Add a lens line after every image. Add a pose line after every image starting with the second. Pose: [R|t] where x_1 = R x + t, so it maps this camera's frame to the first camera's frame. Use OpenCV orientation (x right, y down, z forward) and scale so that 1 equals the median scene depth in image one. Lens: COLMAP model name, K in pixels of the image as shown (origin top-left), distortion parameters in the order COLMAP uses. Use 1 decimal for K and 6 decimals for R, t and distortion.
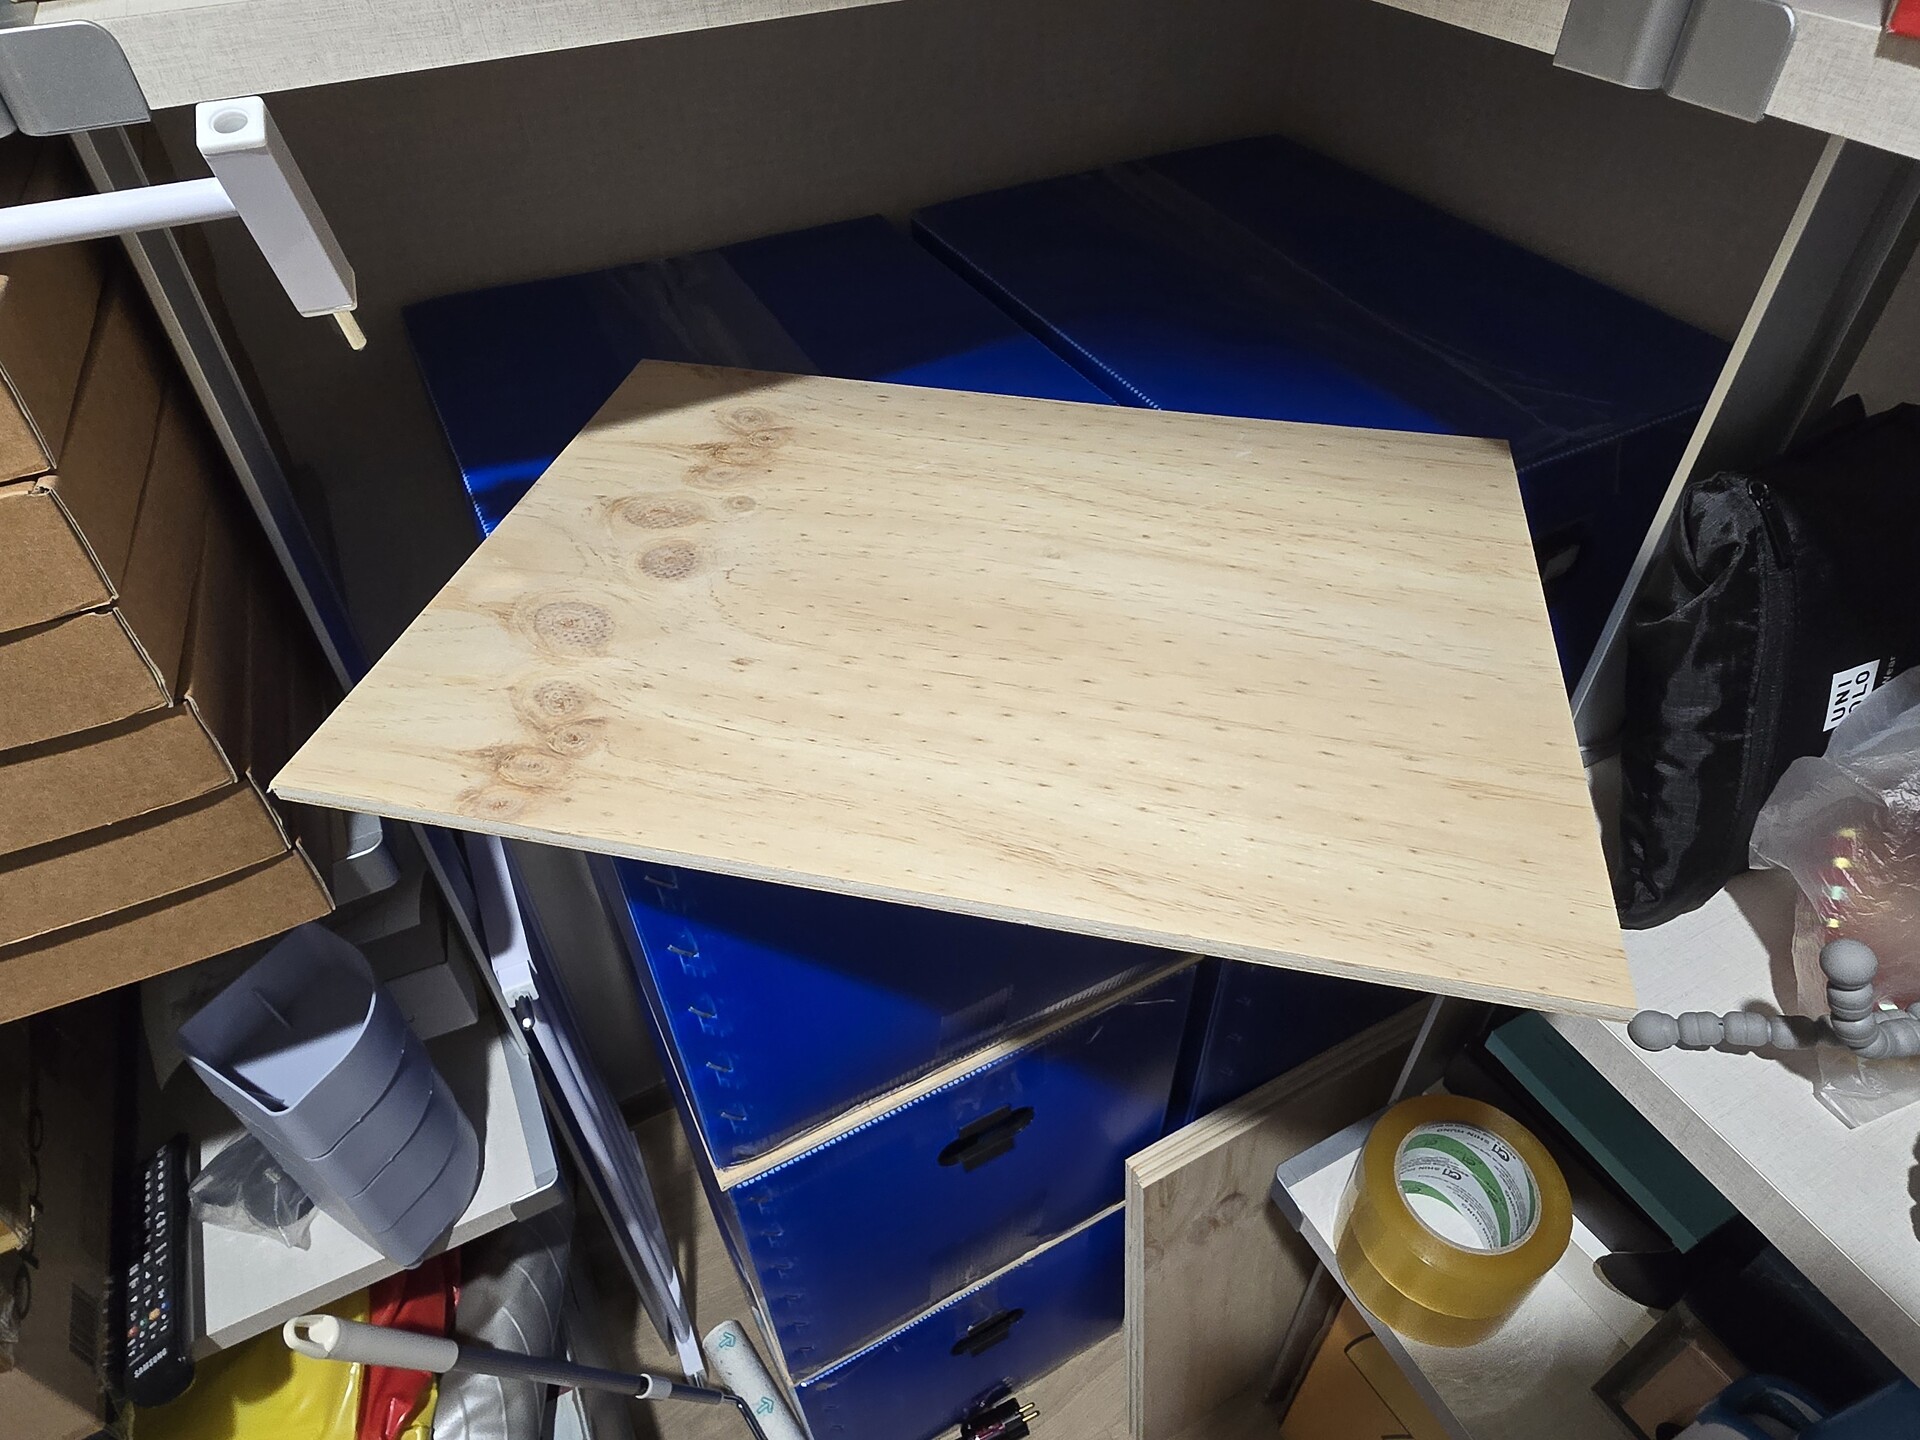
lens RADIAL K [[1185.1, 0, 960.0], [0, 1185.1, 720.0], [0, 0, 1]] dist [0.033727, -0.030154]
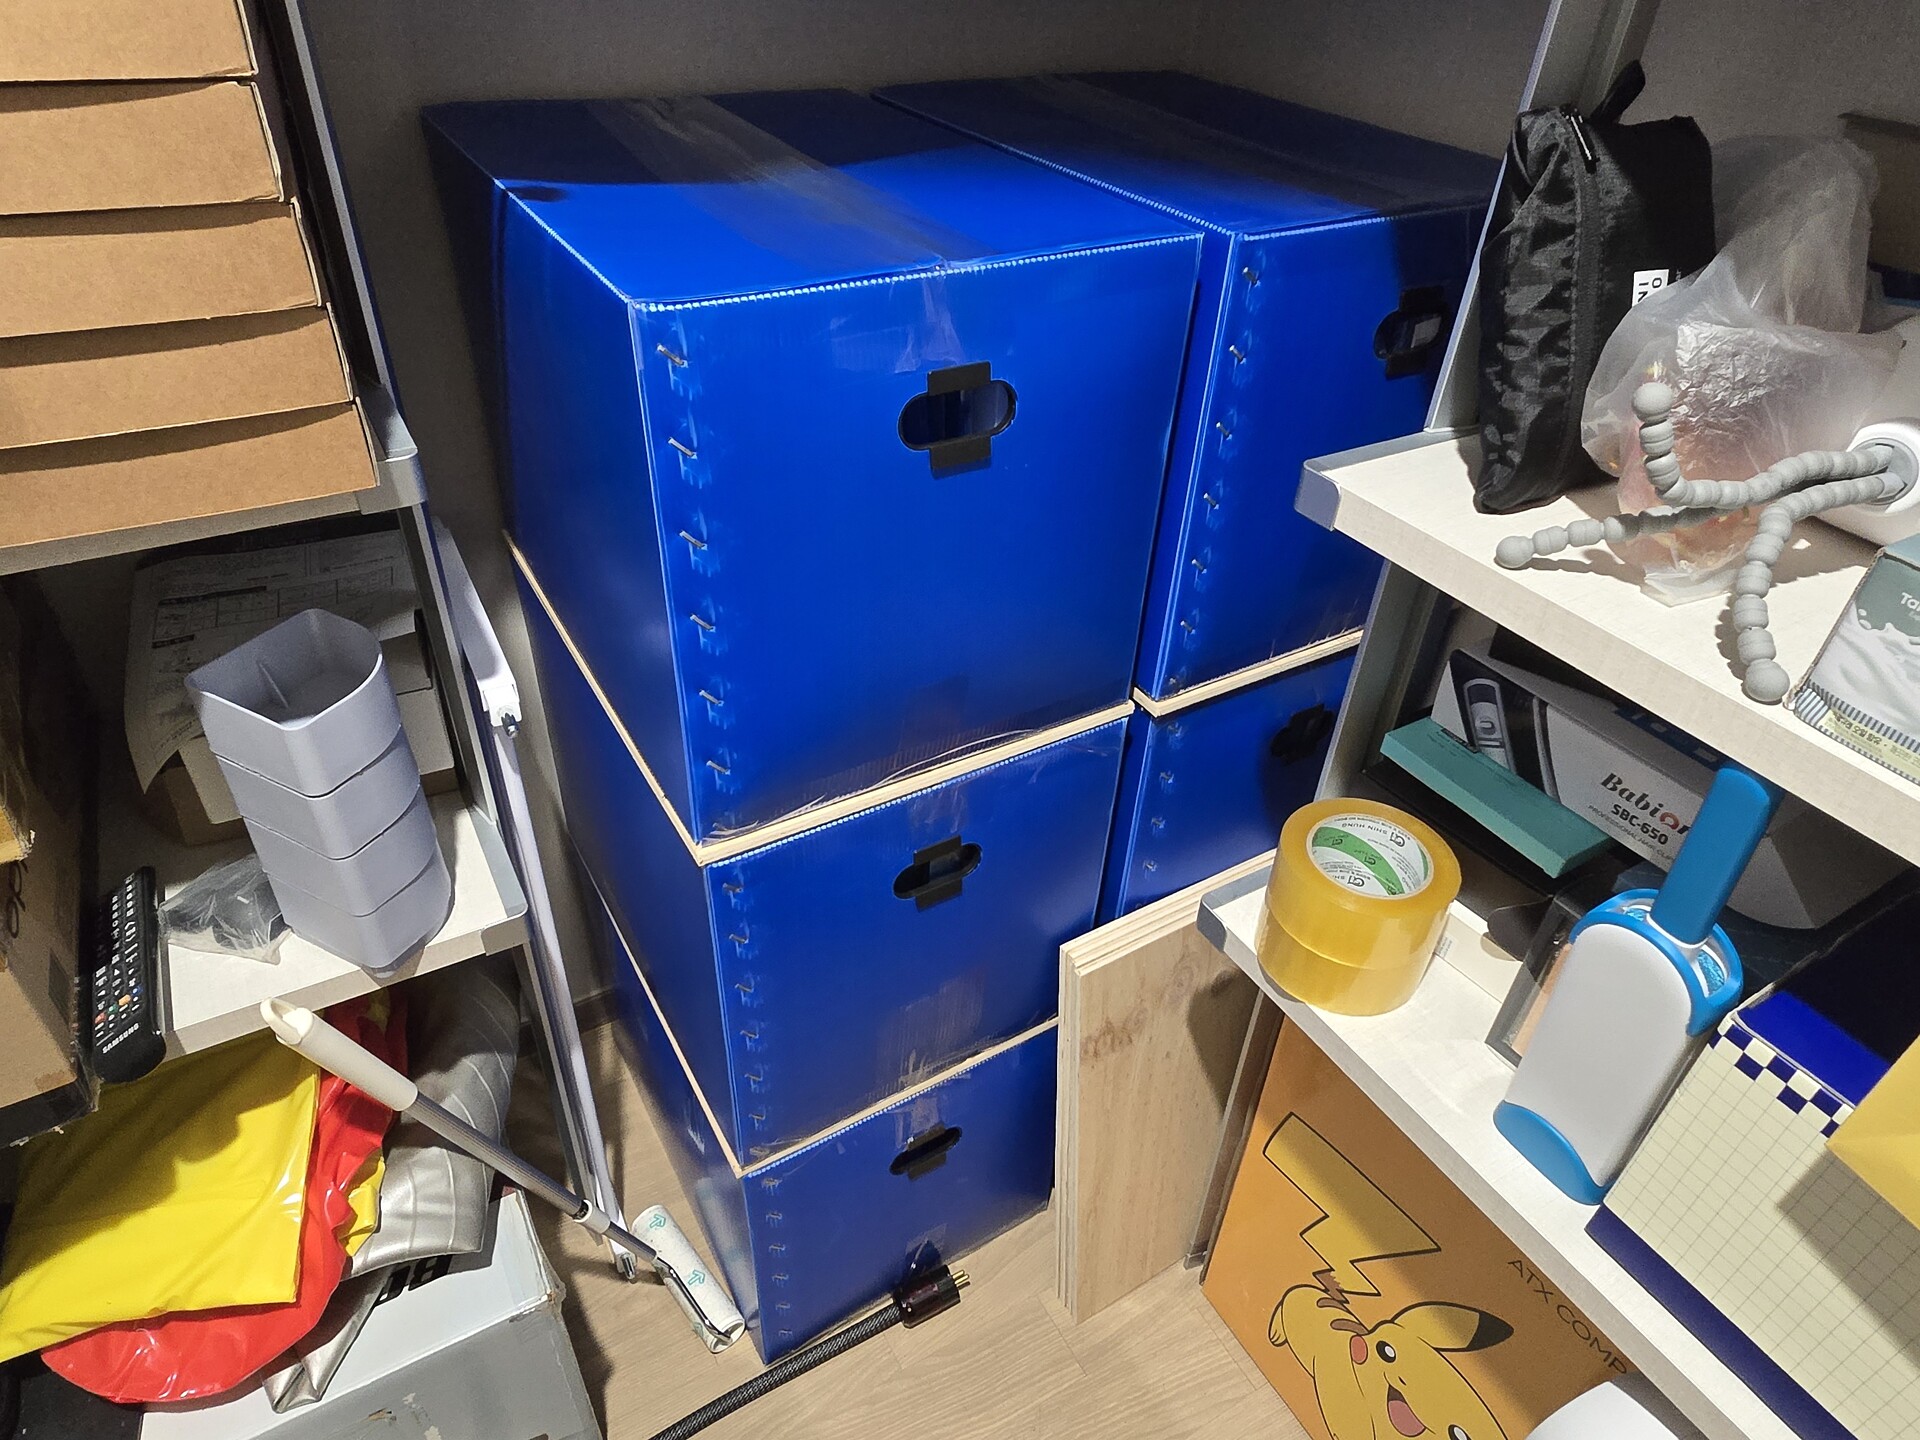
lens RADIAL K [[1185.1, 0, 960.0], [0, 1185.1, 720.0], [0, 0, 1]] dist [0.033727, -0.030154]
pose [[0.996199, 0.009879, 0.086541, -0.055684], [0.000012, 0.993532, -0.113555, 0.358957], [-0.087103, 0.113125, 0.989755, -0.088336]]
